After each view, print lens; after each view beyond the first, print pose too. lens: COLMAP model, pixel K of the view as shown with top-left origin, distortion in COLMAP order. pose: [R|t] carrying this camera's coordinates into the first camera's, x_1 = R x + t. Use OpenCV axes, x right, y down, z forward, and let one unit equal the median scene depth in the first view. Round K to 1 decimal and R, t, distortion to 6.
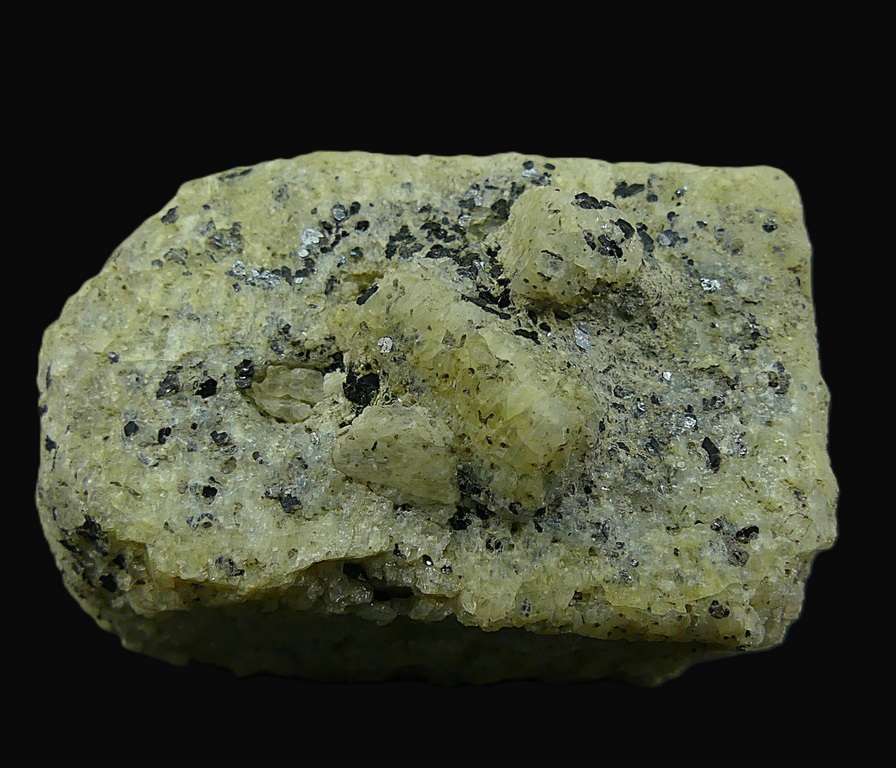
lens RADIAL K [[1191.2, 0, 462.2], [0, 1191.2, 339.3], [0, 0, 1]] dist [-0.015116, -0.029269]
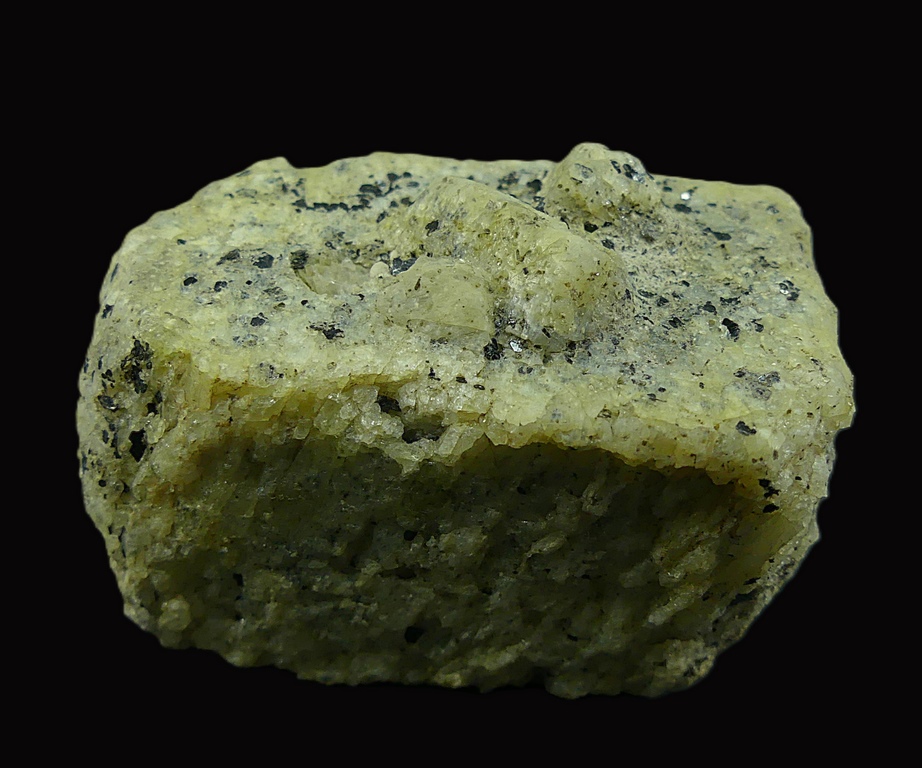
lens RADIAL K [[1192.2, 0, 461.0], [0, 1192.2, 384.0], [0, 0, 1]] dist [-0.025019, -0.033645]
pose [[0.998212, 0.059490, -0.005830, -0.022219], [-0.055872, 0.893930, -0.444710, 0.624215], [-0.021244, 0.444240, 0.895656, 0.072582]]
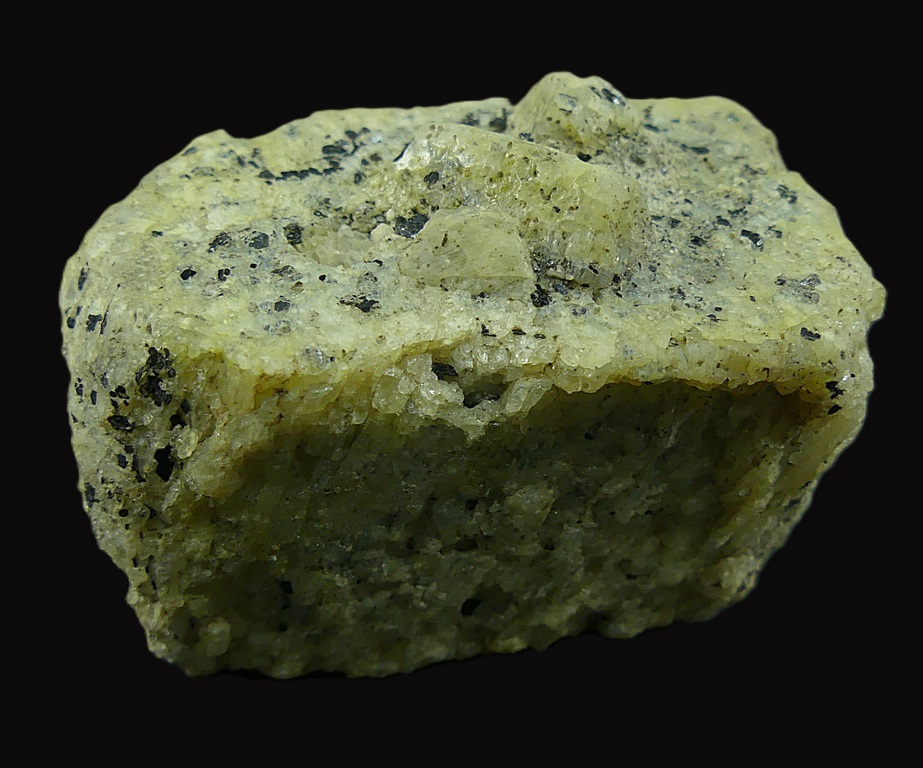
lens RADIAL K [[1183.0, 0, 461.5], [0, 1183.0, 384.0], [0, 0, 1]] dist [-0.034280, -0.005962]
pose [[0.975402, -0.109847, 0.191113, -0.255037], [0.179358, 0.899508, -0.398392, 0.579457], [-0.128146, 0.422870, 0.897084, 0.147447]]
